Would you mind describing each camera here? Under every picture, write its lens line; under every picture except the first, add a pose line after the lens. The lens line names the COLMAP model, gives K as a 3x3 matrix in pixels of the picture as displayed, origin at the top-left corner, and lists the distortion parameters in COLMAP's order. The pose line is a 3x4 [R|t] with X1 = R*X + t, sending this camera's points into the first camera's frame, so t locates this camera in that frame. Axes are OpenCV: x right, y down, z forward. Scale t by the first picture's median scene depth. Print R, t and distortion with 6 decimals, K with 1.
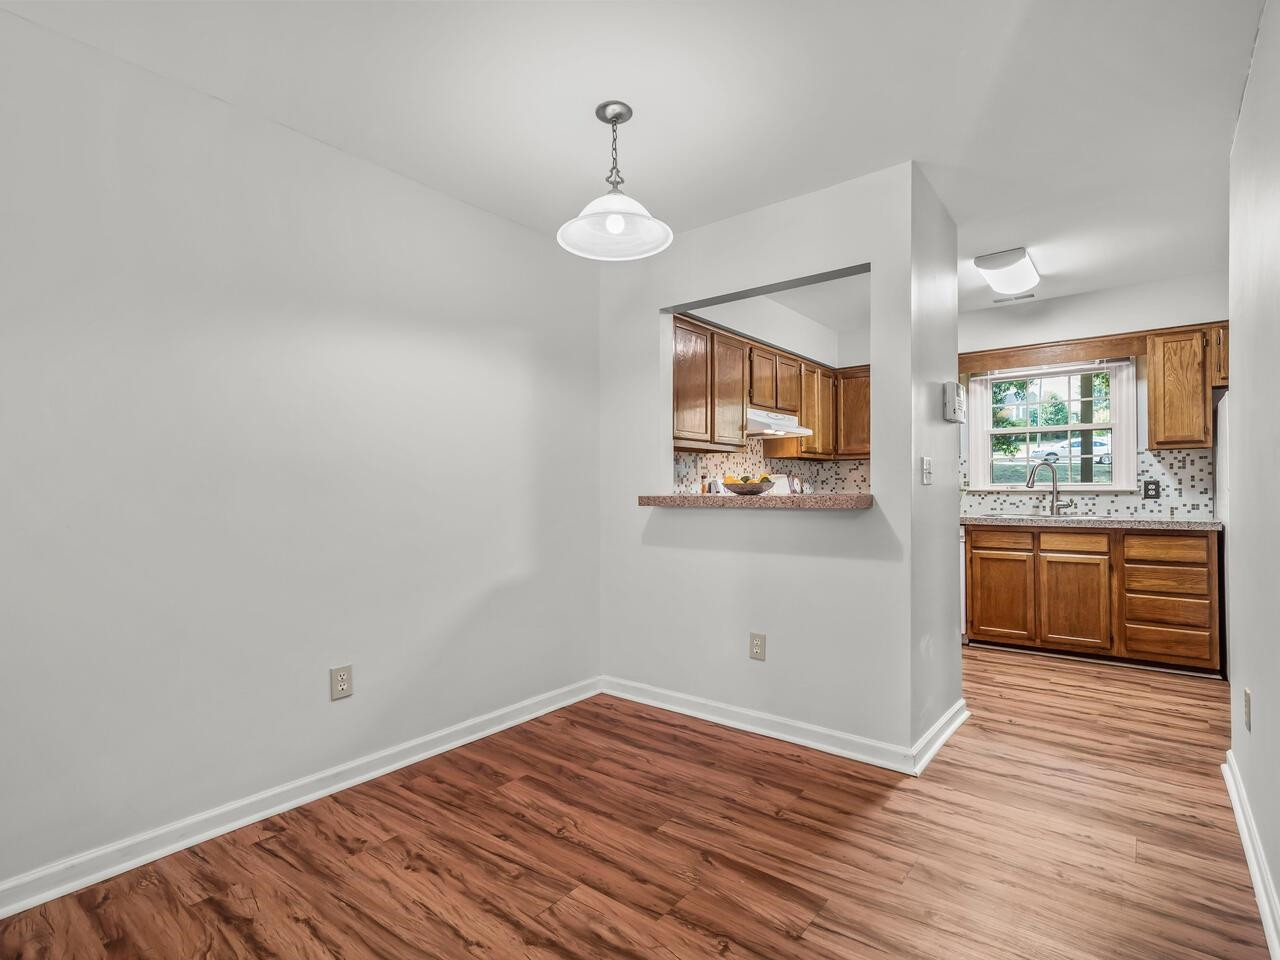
lens RADIAL K [[634.1, 0, 628.3], [0, 634.1, 488.2], [0, 0, 1]] dist [0.001108, 0.001358]
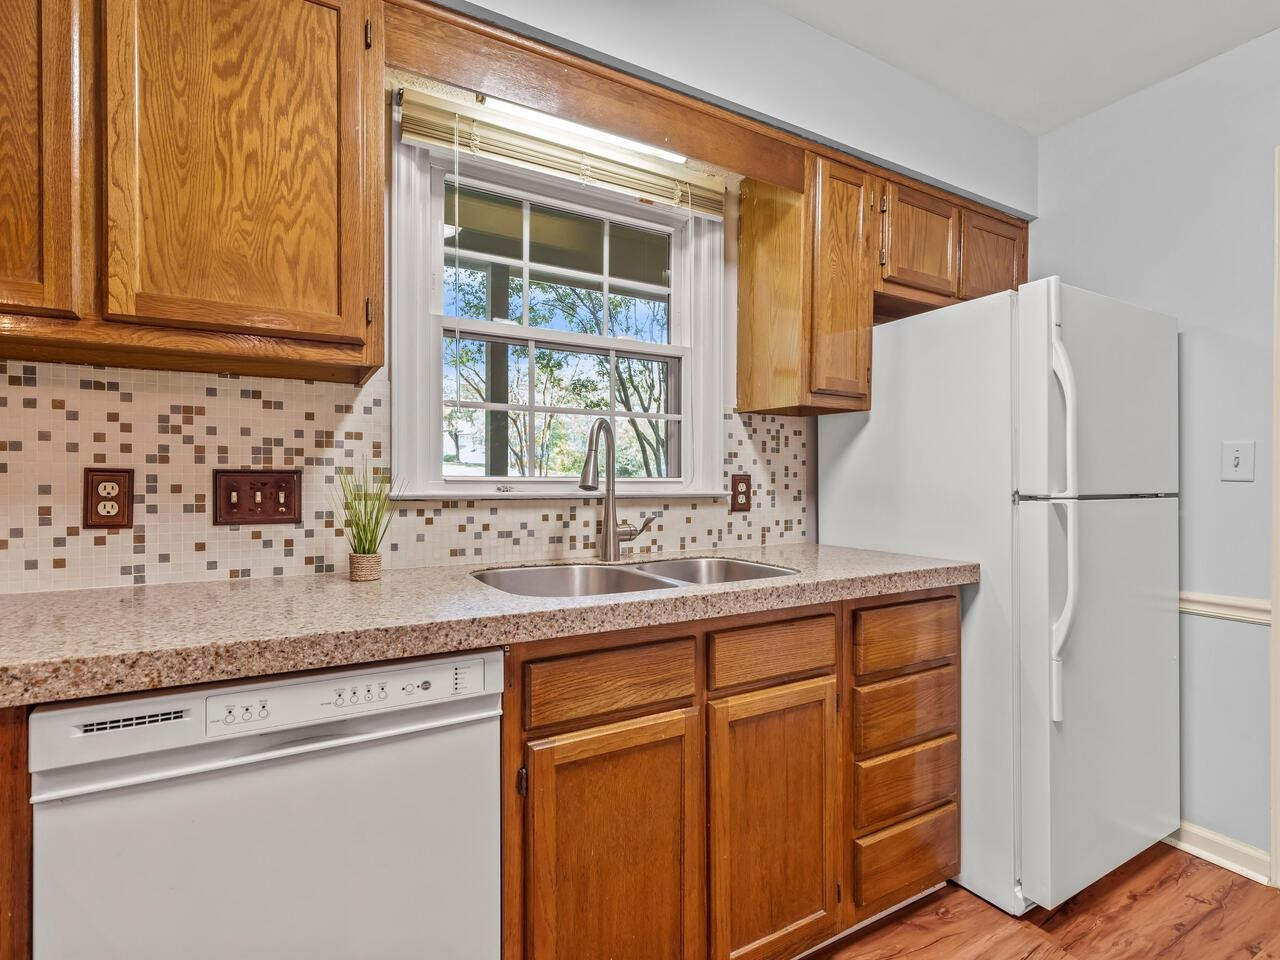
lens RADIAL K [[654.6, 0, 641.3], [0, 654.6, 482.7], [0, 0, 1]] dist [0.006348, 0.000083]
pose [[0.356120, 0.004575, 0.934429, 0.353511], [-0.005038, 0.999983, -0.002976, -0.004172], [-0.934427, -0.003648, 0.356137, 0.965834]]
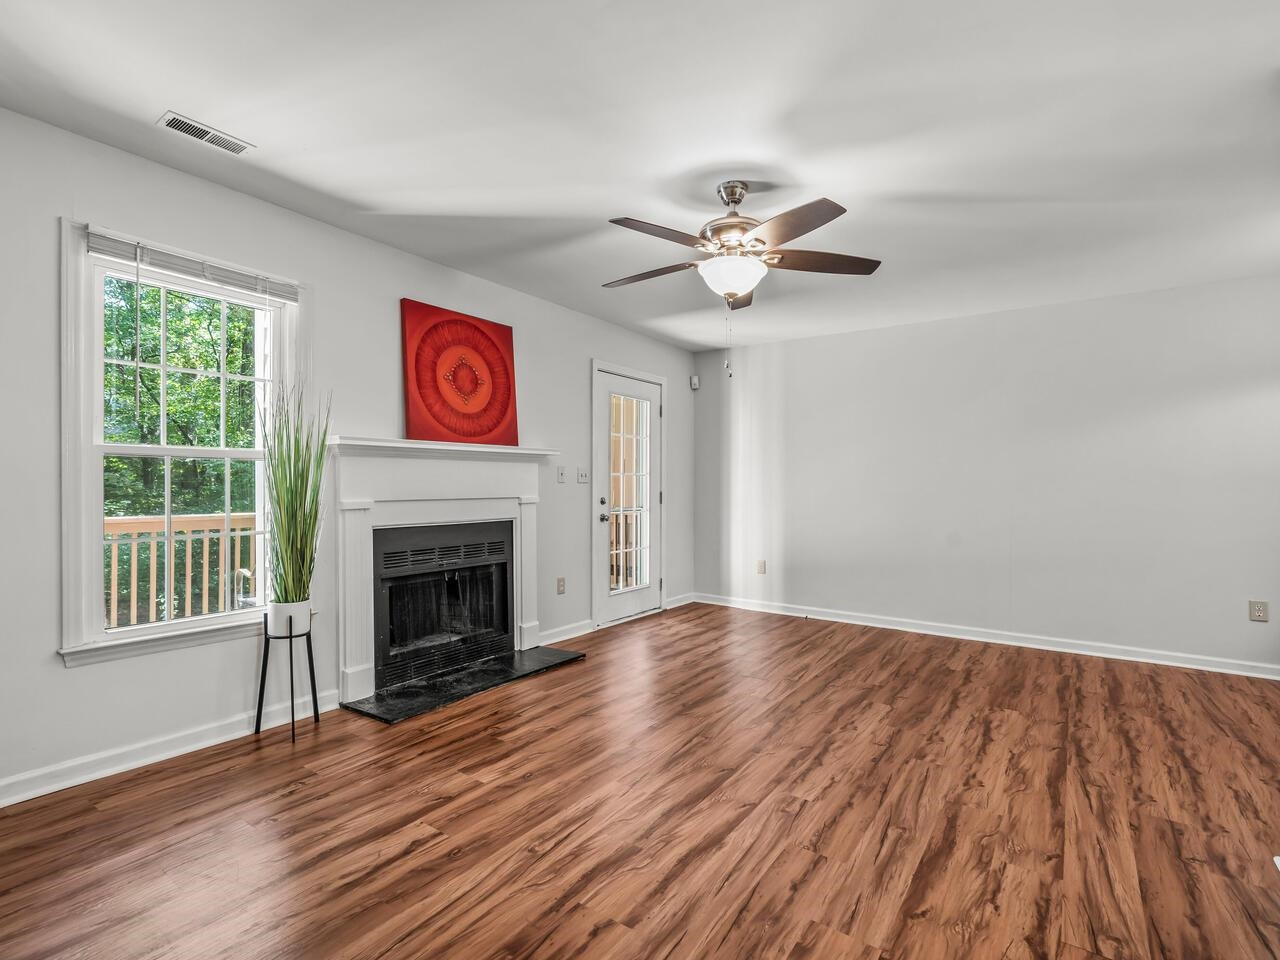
lens RADIAL K [[634.1, 0, 624.8], [0, 634.1, 481.3], [0, 0, 1]] dist [0.001108, 0.001358]
pose [[0.037860, -0.003141, -0.999278, 0.711539], [-0.007628, 0.999965, -0.003432, -0.016216], [0.999254, 0.007752, 0.037834, -0.453541]]
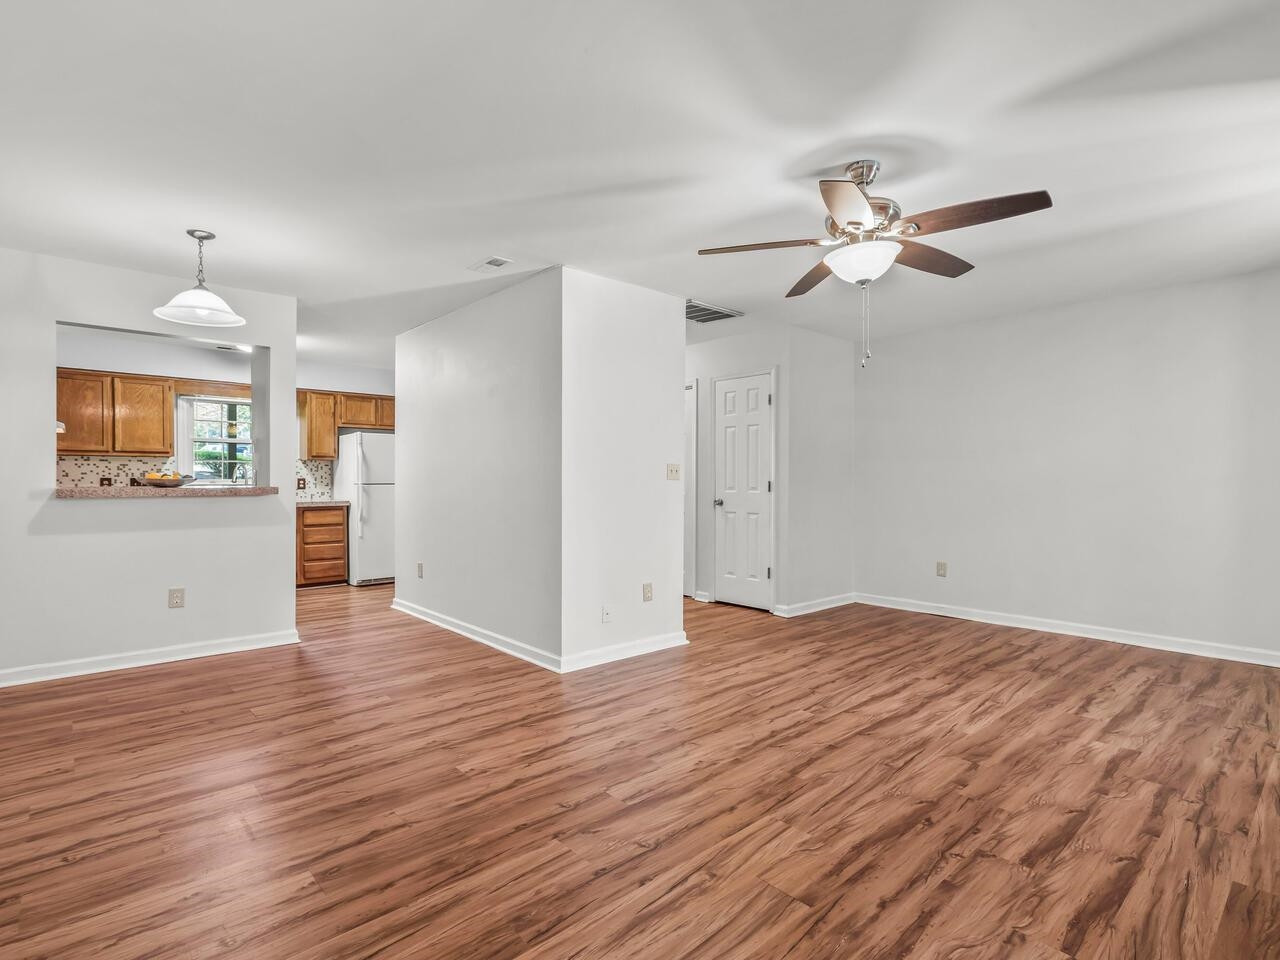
lens RADIAL K [[654.6, 0, 677.1], [0, 654.6, 483.2], [0, 0, 1]] dist [0.006348, 0.000083]
pose [[0.115827, 0.001108, 0.993269, -0.810890], [0.000966, 0.999999, -0.001228, 0.003995], [-0.993269, 0.001102, 0.115826, -0.175700]]
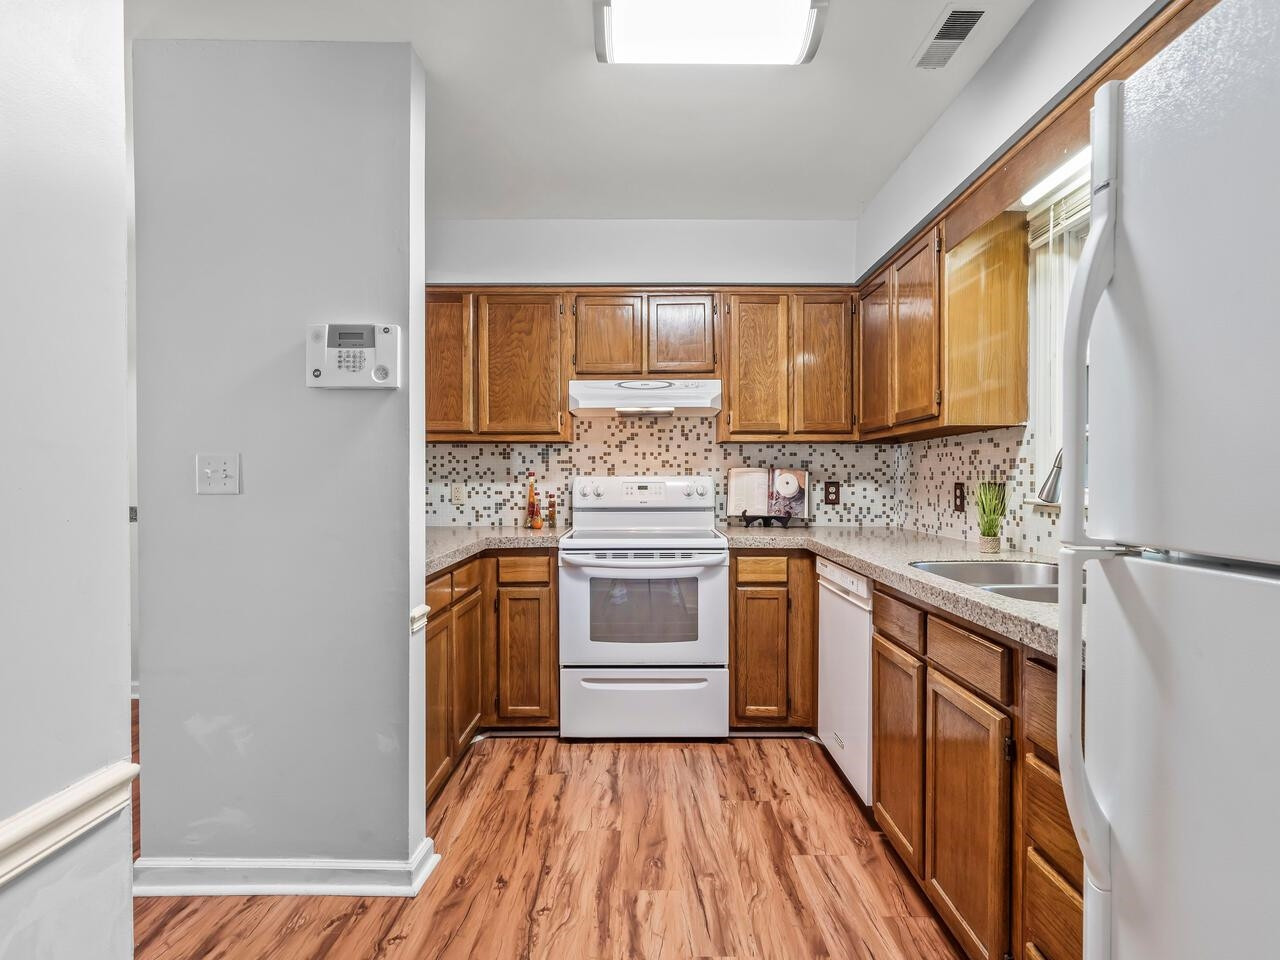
lens RADIAL K [[654.6, 0, 644.6], [0, 654.6, 480.0], [0, 0, 1]] dist [0.006348, 0.000083]
pose [[0.627707, 0.009106, -0.778396, 0.901607], [-0.003862, 0.999956, 0.008583, -0.018643], [0.778440, -0.002381, 0.627715, 0.634935]]
